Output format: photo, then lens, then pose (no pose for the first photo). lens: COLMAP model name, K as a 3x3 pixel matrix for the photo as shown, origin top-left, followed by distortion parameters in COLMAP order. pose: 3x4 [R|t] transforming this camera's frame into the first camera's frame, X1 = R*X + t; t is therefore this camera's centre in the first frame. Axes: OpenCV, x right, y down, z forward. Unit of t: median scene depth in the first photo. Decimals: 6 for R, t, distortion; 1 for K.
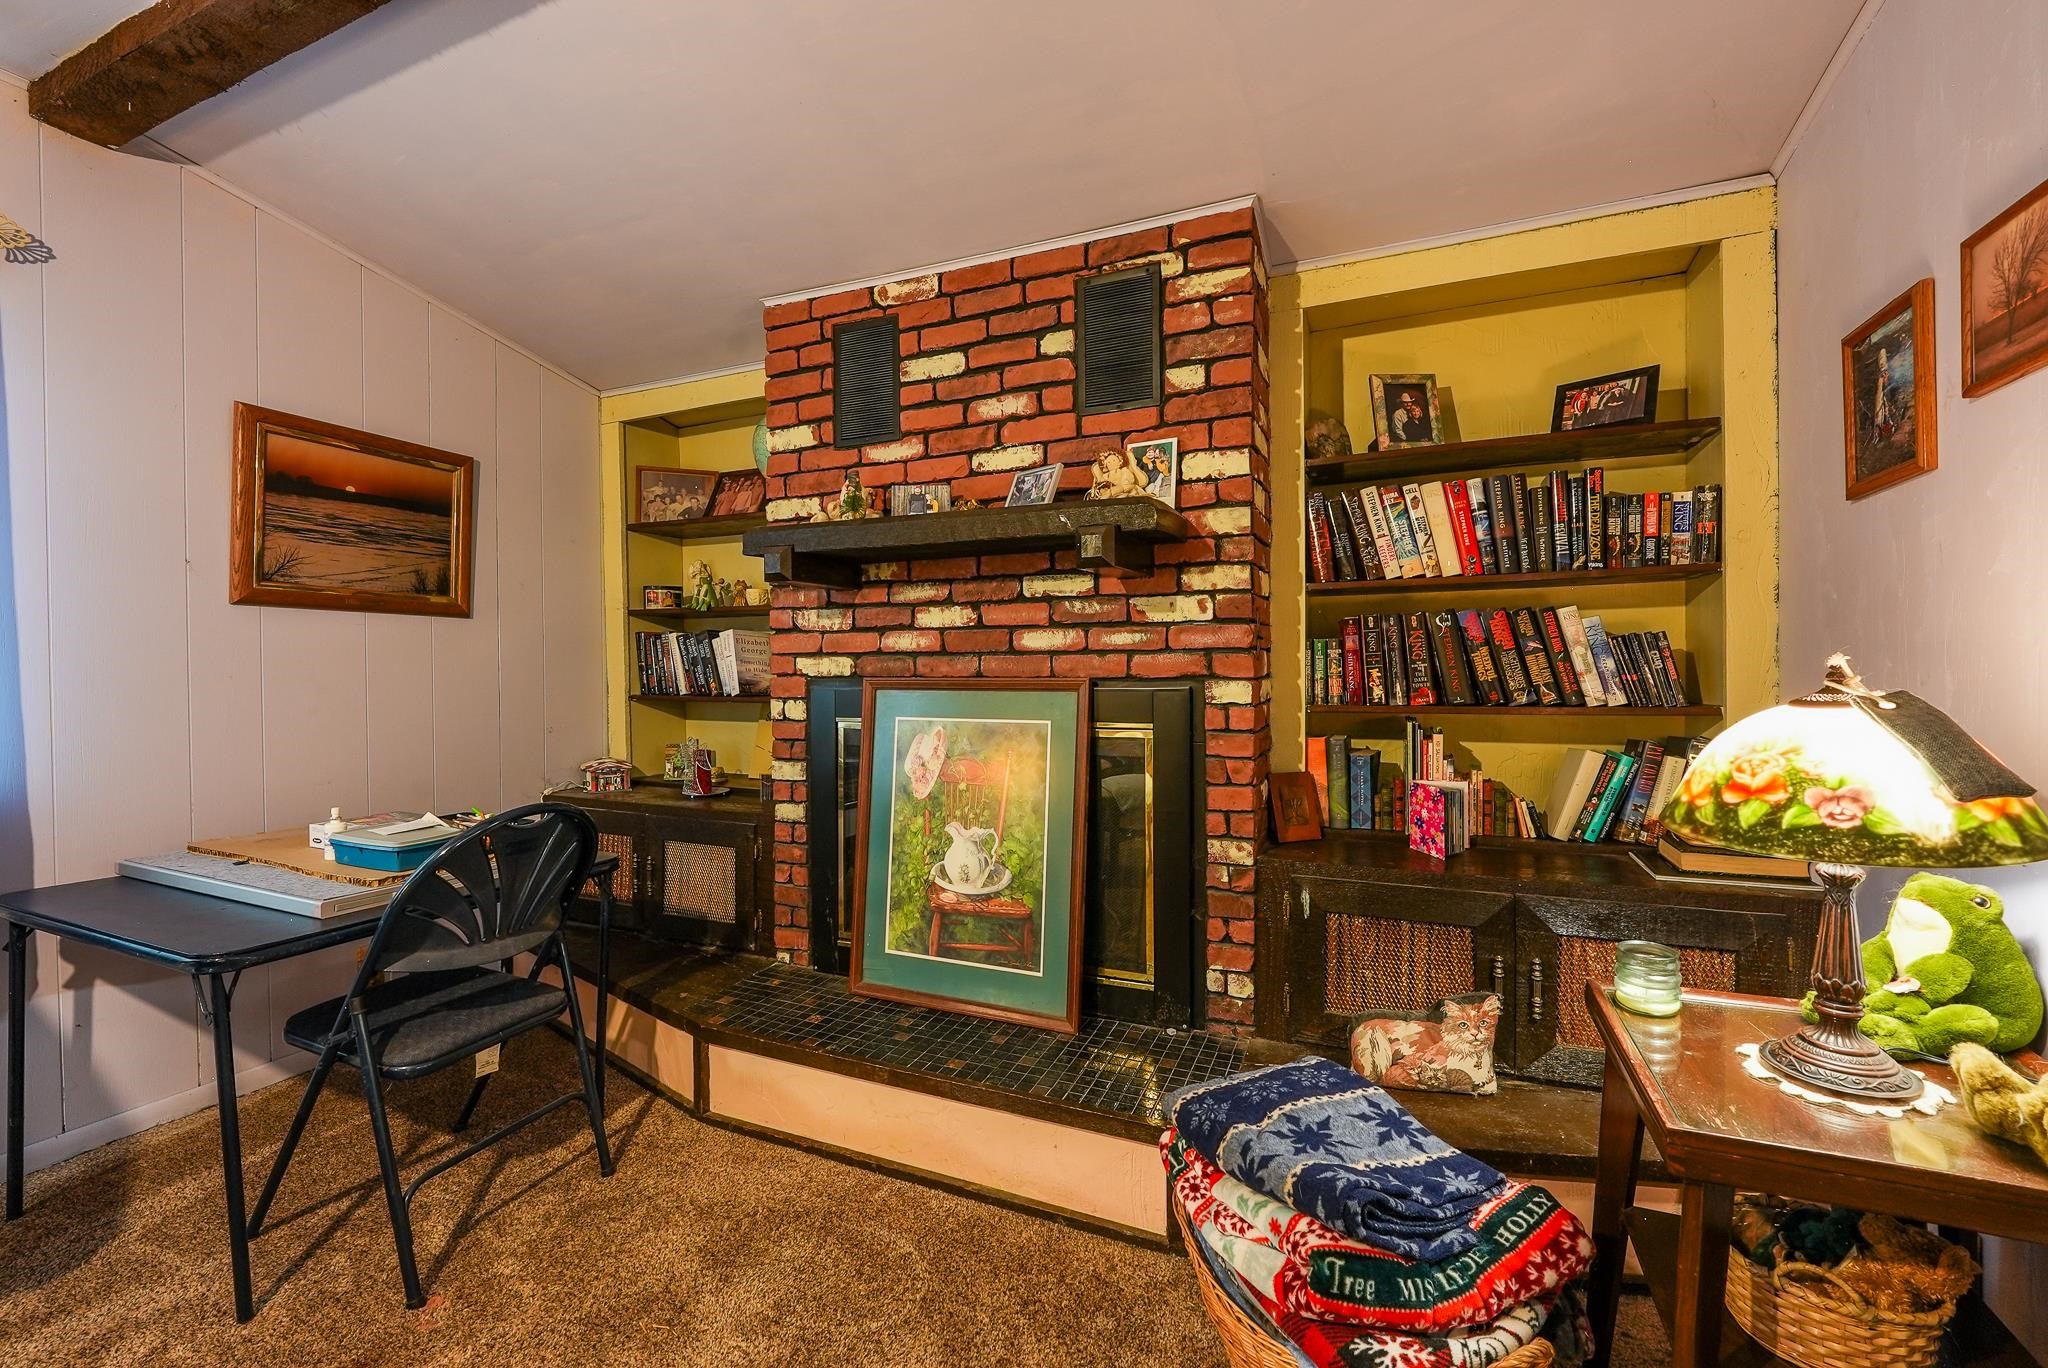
lens RADIAL K [[833.0, 0, 1024.1], [0, 833.0, 682.6], [0, 0, 1]] dist [-0.009760, 0.000001]
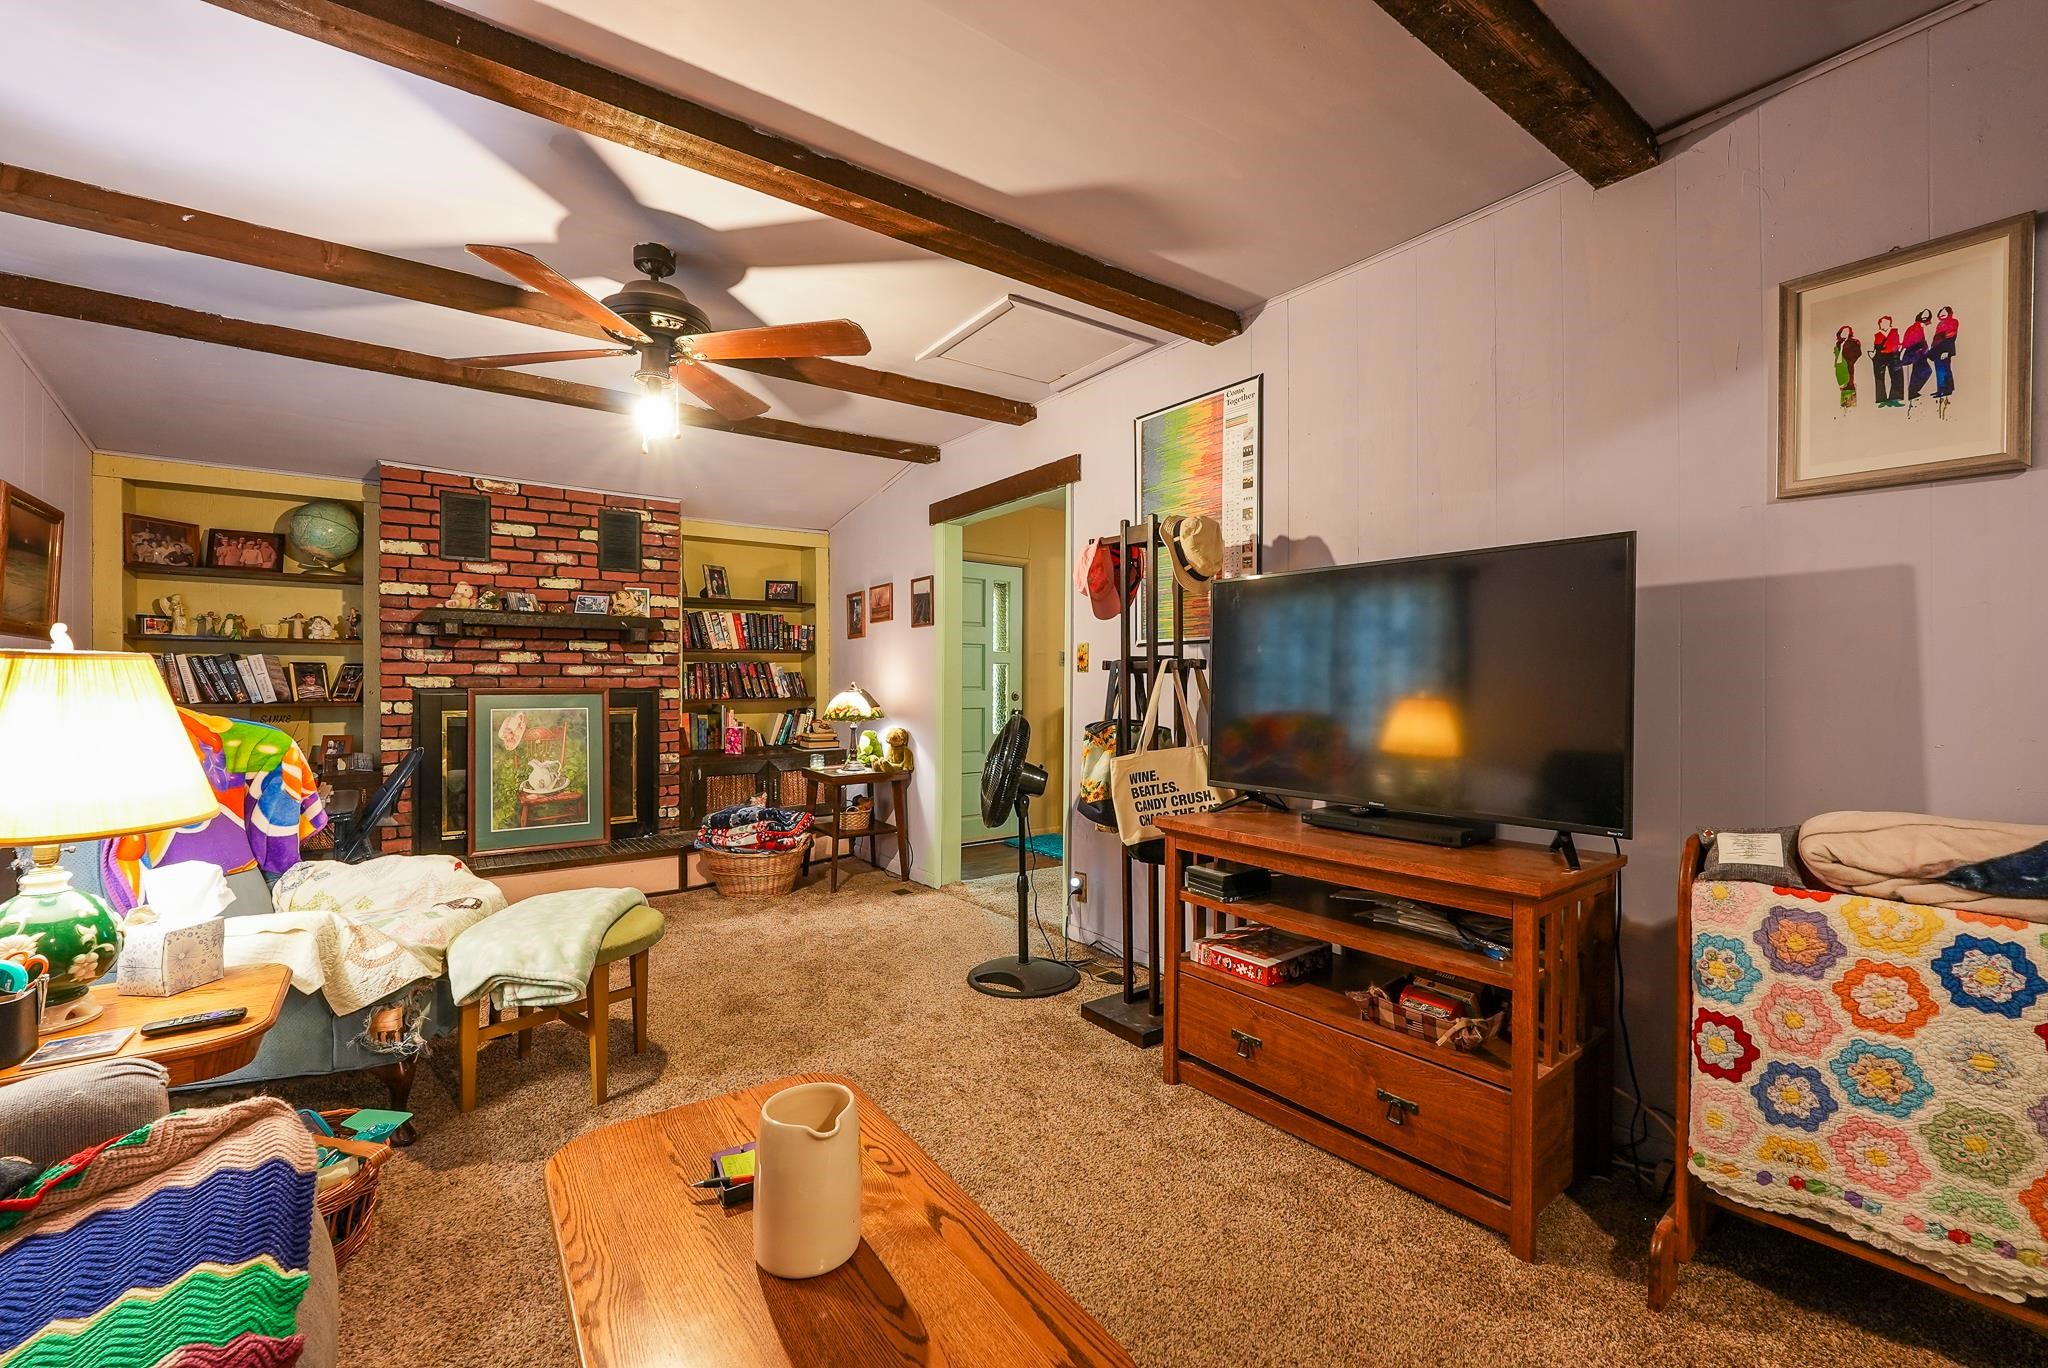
lens RADIAL K [[833.0, 0, 1028.8], [0, 833.0, 683.1], [0, 0, 1]] dist [-0.009760, 0.000001]
pose [[0.496921, 0.004711, 0.867783, -1.270983], [0.012031, 0.999852, -0.012318, 0.021810], [-0.867712, 0.016561, 0.496791, -1.076338]]
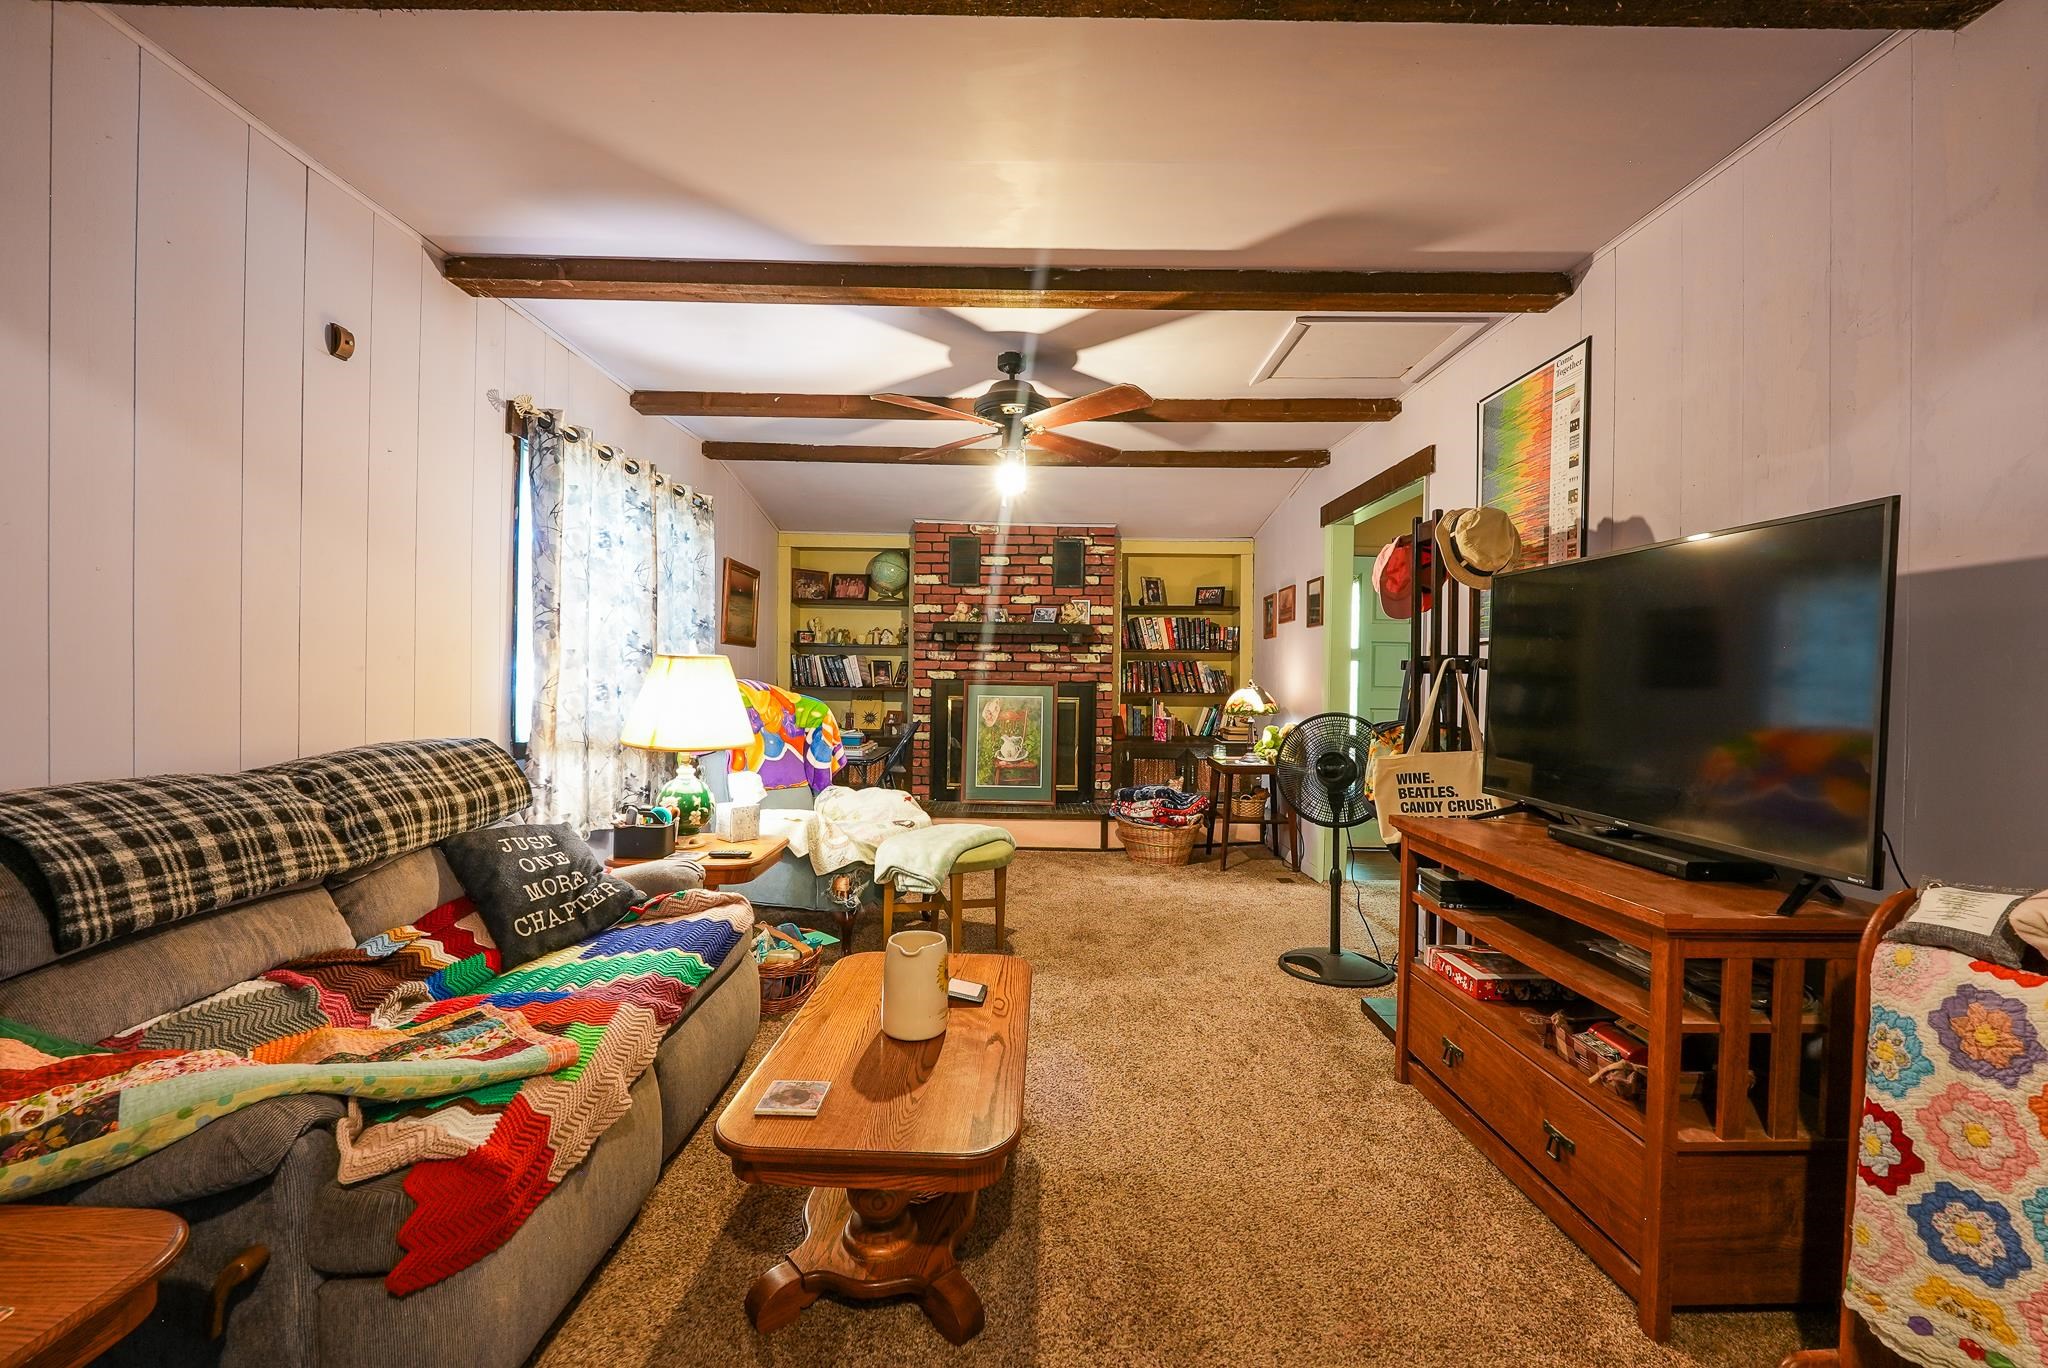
lens RADIAL K [[833.0, 0, 1030.7], [0, 833.0, 684.4], [0, 0, 1]] dist [-0.009760, 0.000001]
pose [[0.912433, 0.015891, 0.408917, -1.126223], [-0.013698, 0.999872, -0.008292, 0.028233], [-0.408997, 0.001965, 0.912534, -1.496455]]
